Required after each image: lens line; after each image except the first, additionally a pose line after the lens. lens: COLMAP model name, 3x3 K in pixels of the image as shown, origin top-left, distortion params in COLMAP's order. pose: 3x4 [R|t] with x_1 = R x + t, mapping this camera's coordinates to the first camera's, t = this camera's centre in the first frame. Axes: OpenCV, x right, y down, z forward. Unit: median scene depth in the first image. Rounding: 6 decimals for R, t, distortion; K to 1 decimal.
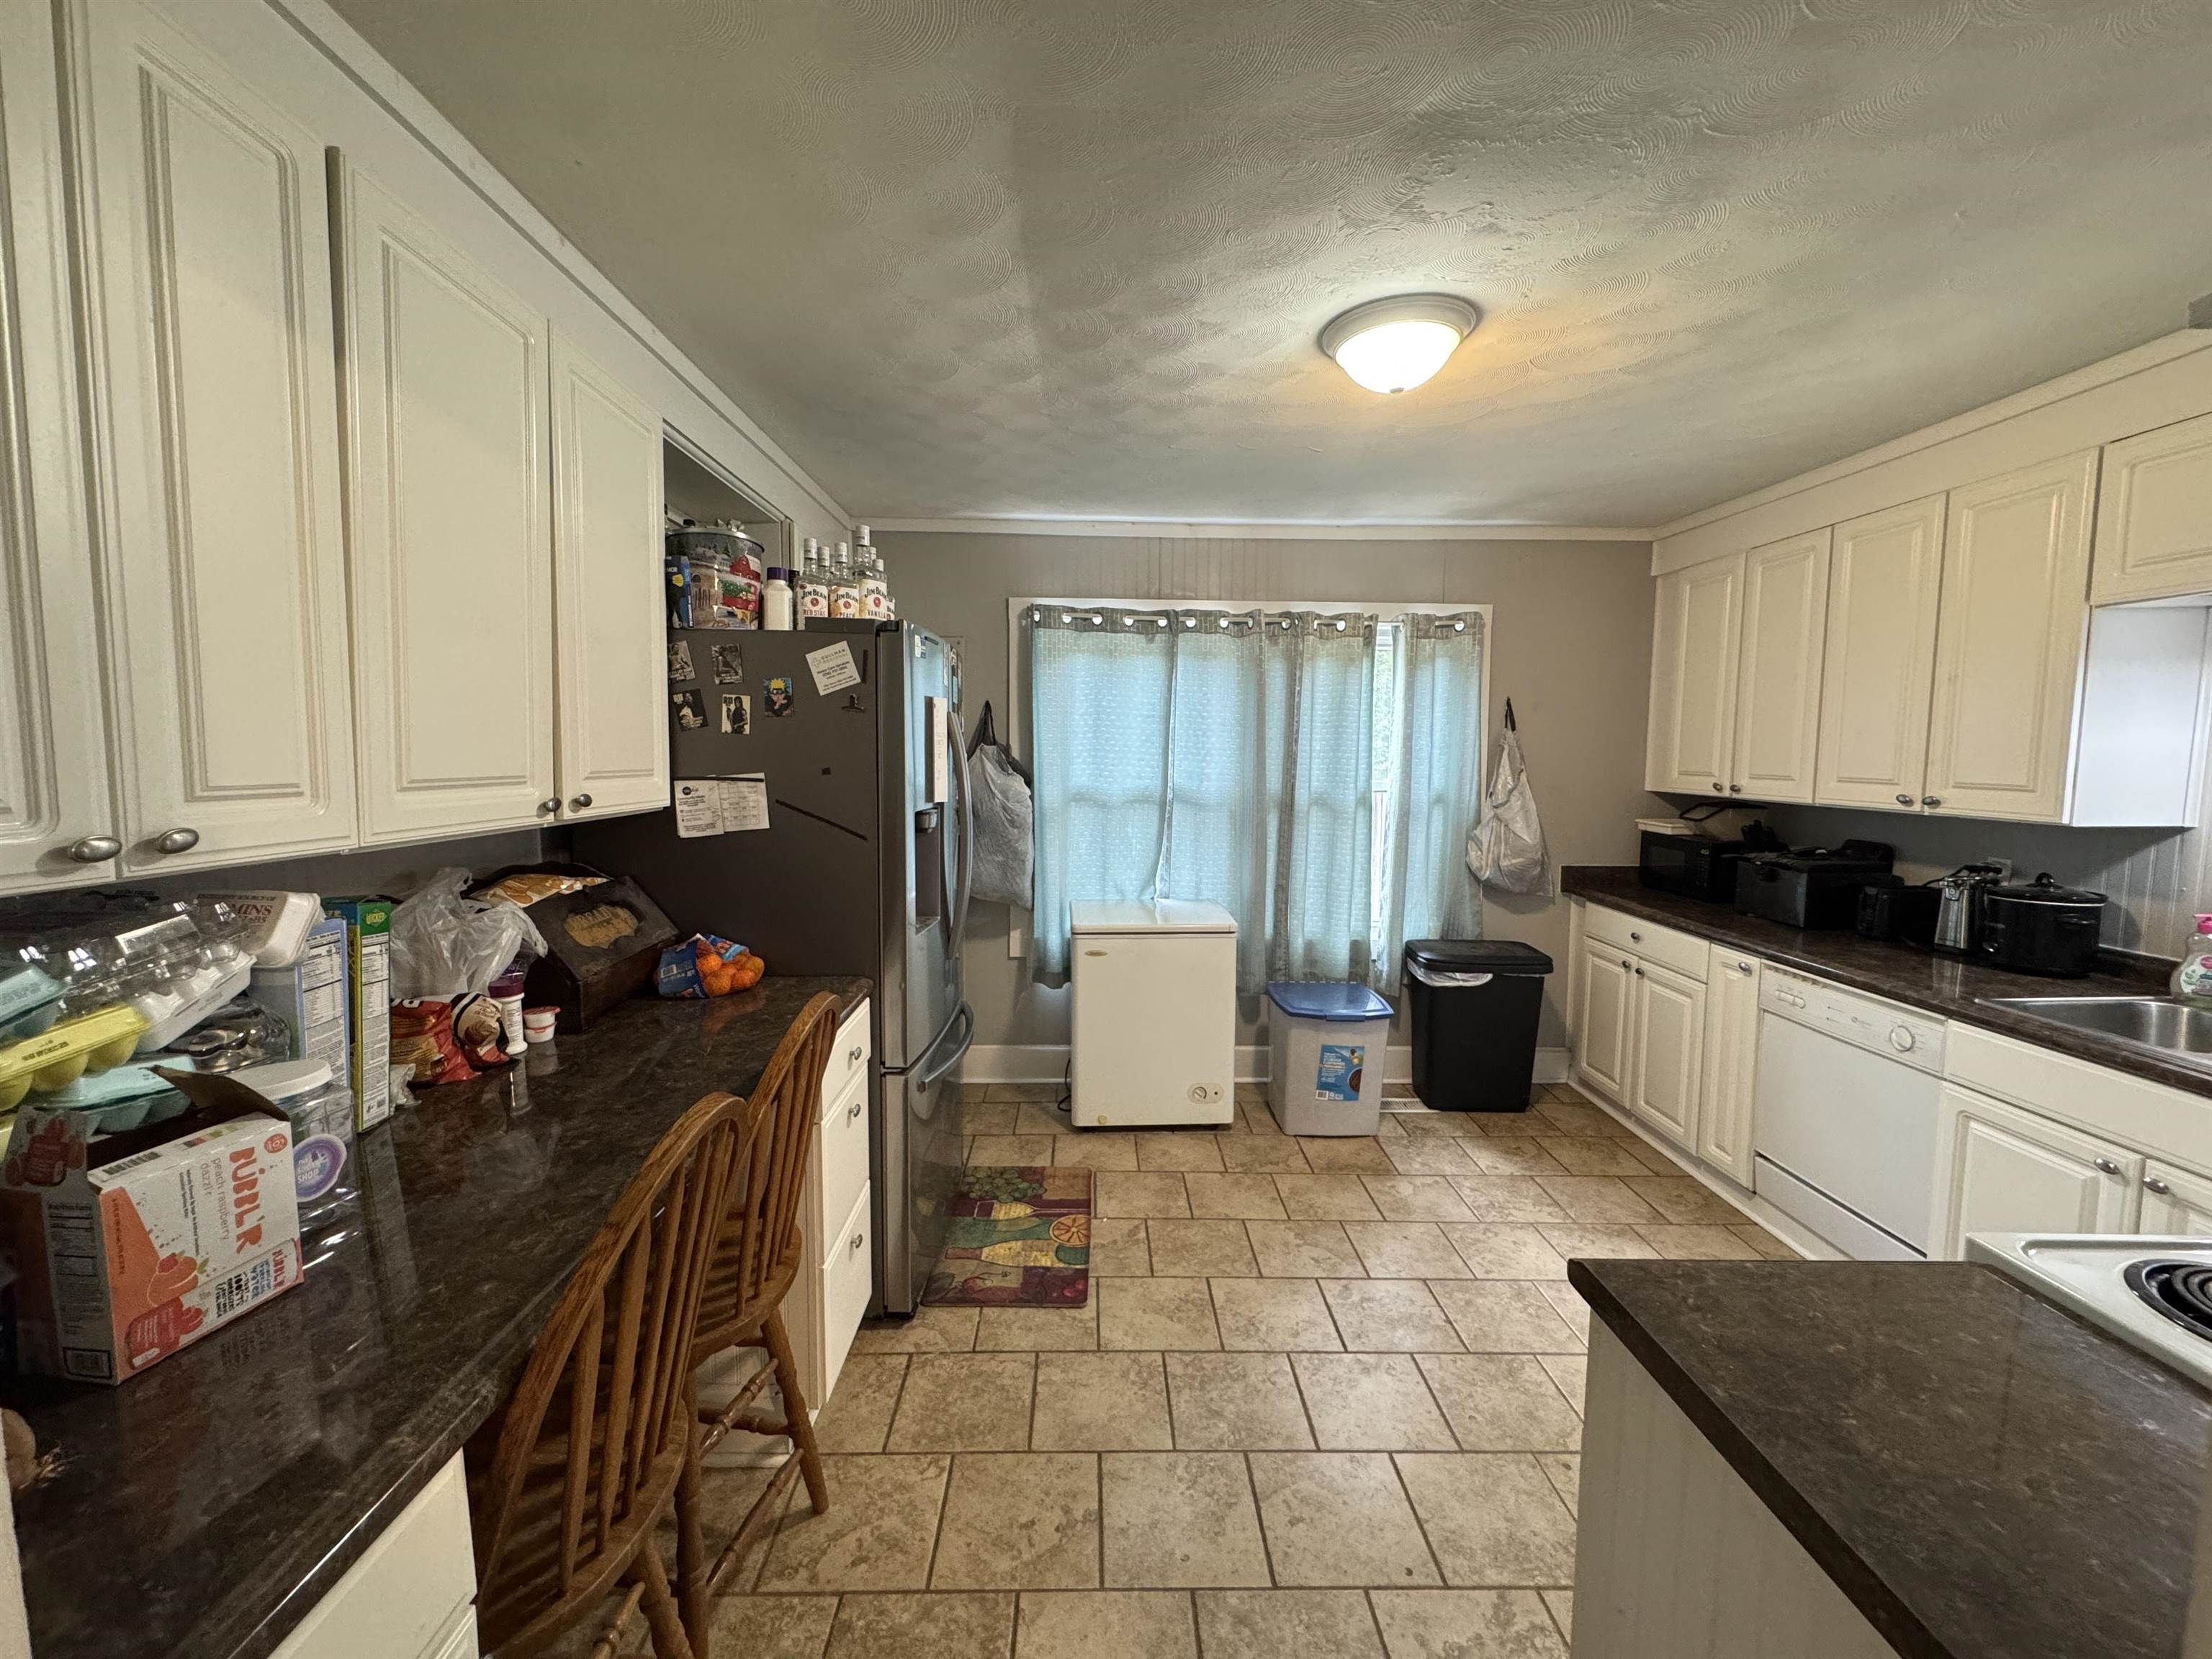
lens RADIAL K [[890.9, 0, 1106.1], [0, 890.9, 835.9], [0, 0, 1]] dist [-0.001114, -0.000079]
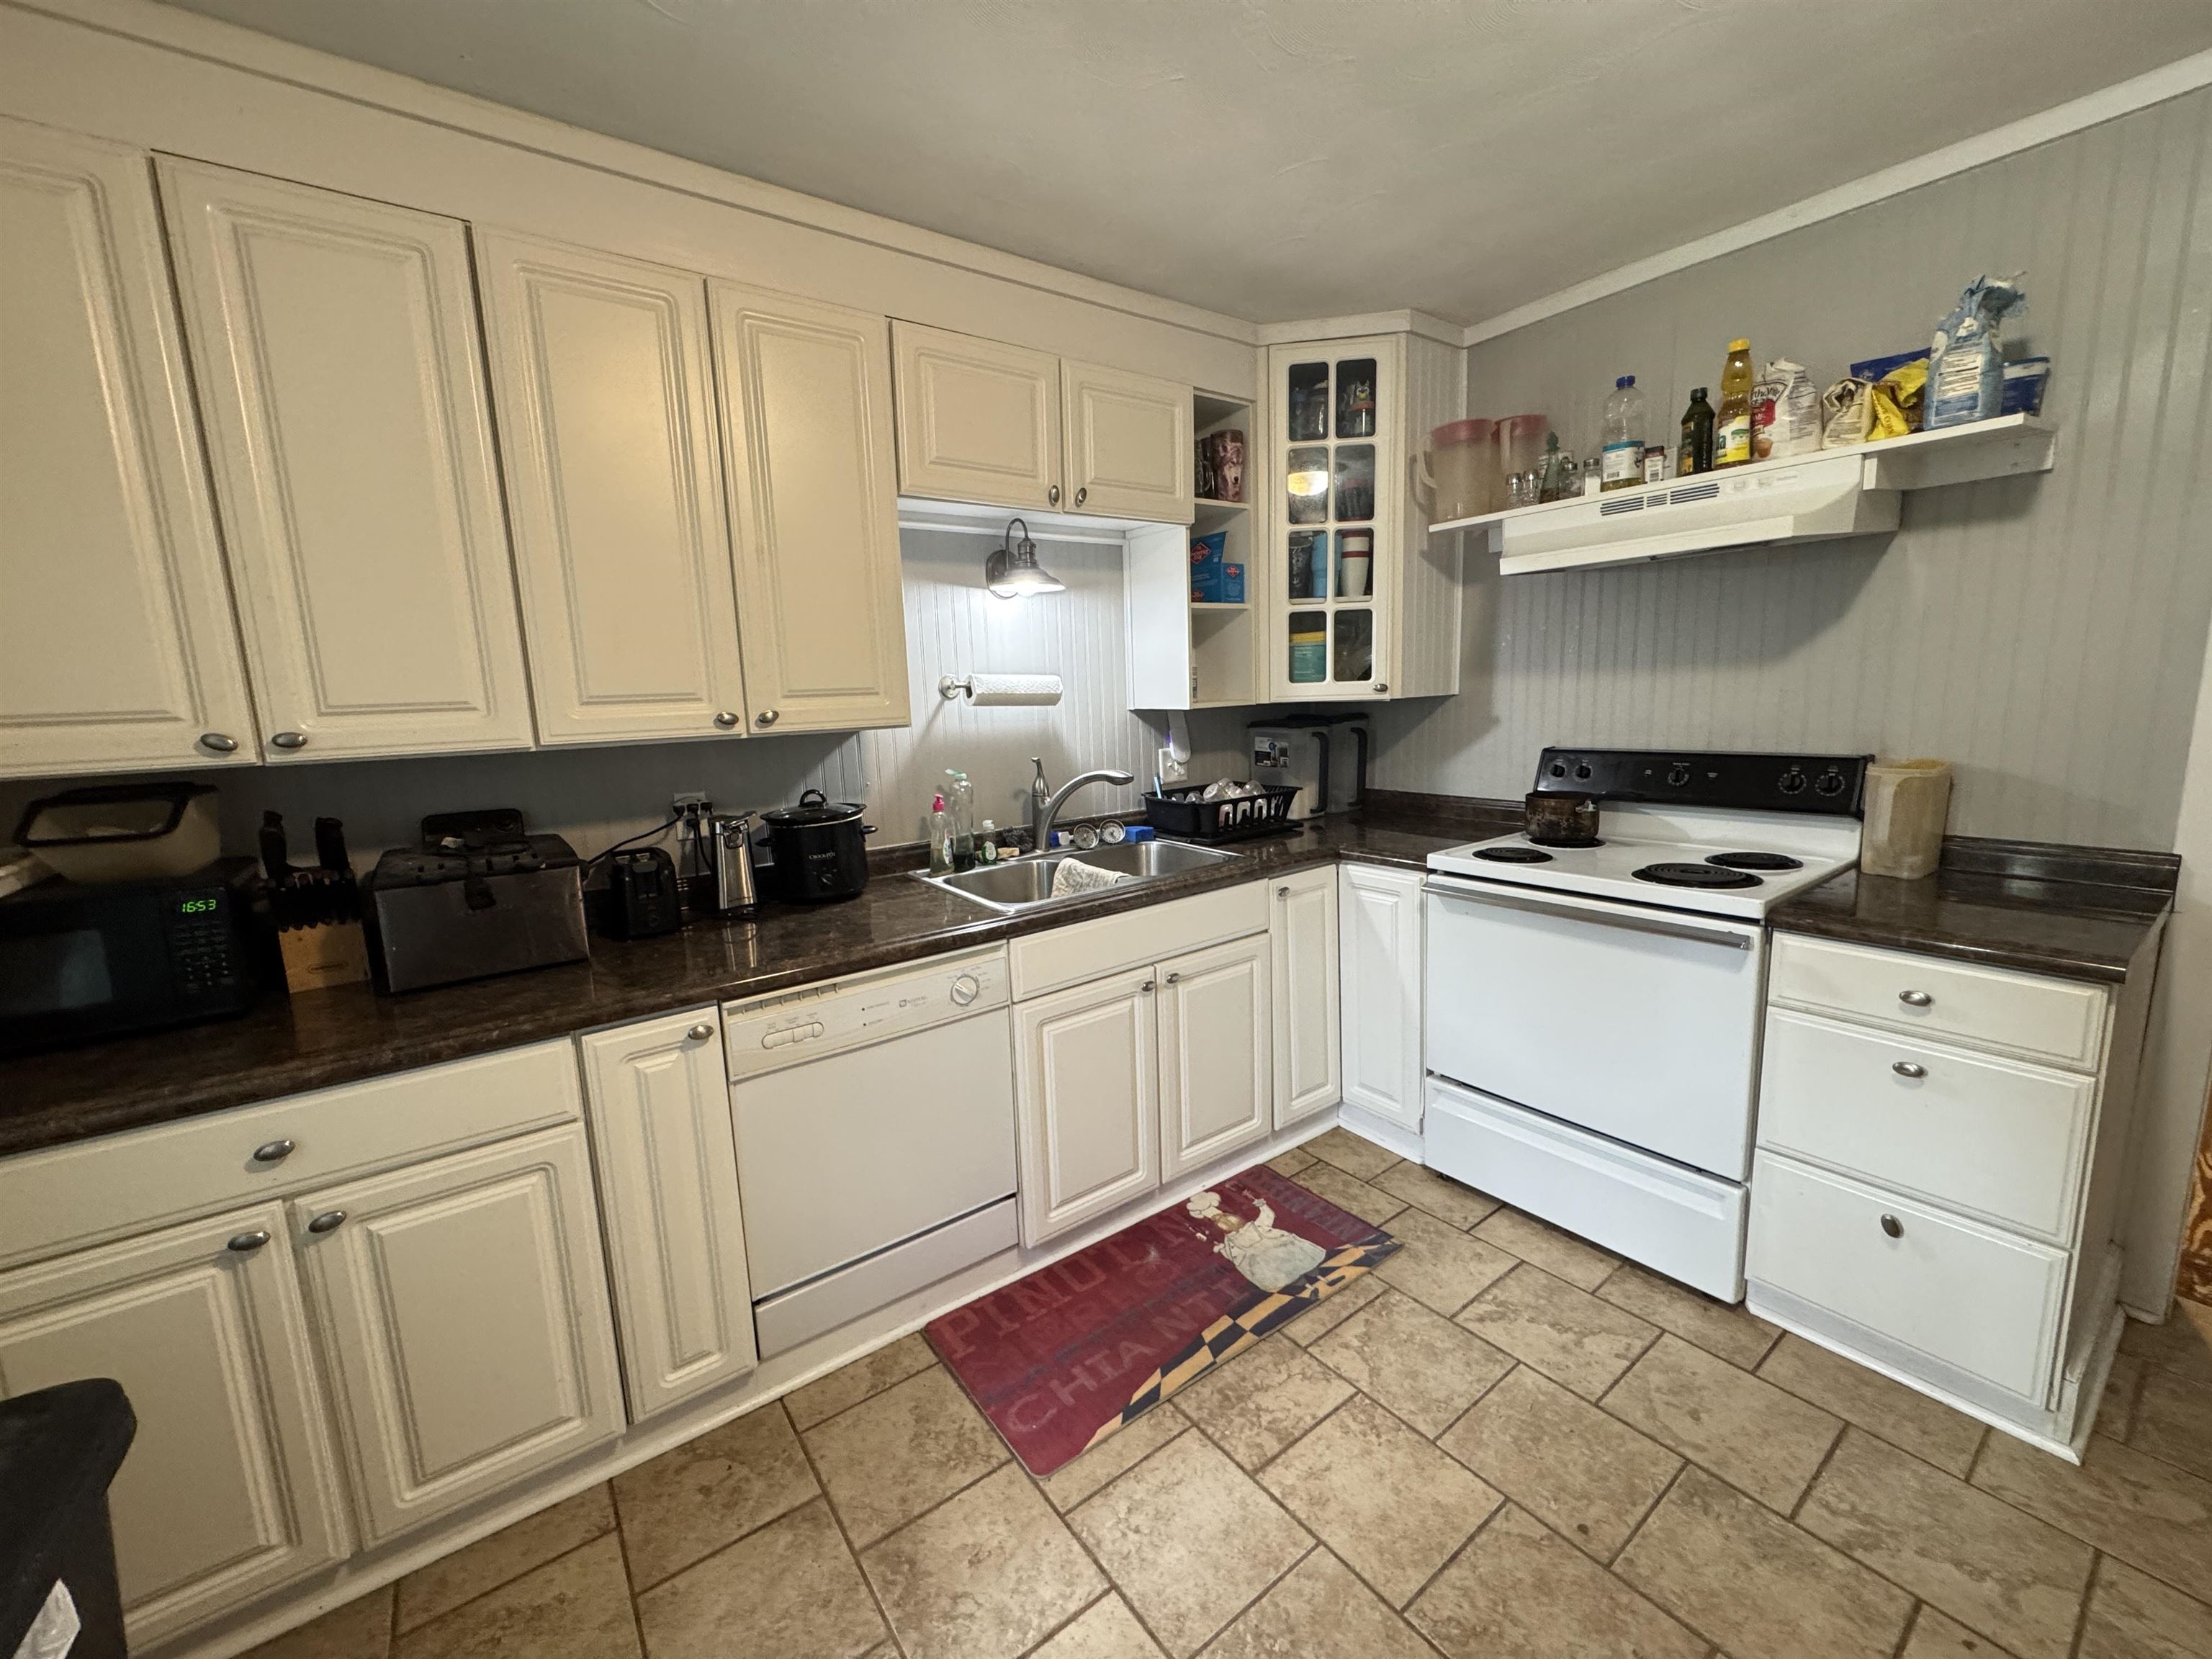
lens RADIAL K [[890.9, 0, 1106.1], [0, 890.9, 835.9], [0, 0, 1]] dist [-0.001114, -0.000079]
pose [[-0.582890, -0.112270, 0.804758, 0.128227], [0.117913, 0.968238, 0.220482, -0.065271], [-0.803950, 0.223408, -0.551138, 1.062538]]
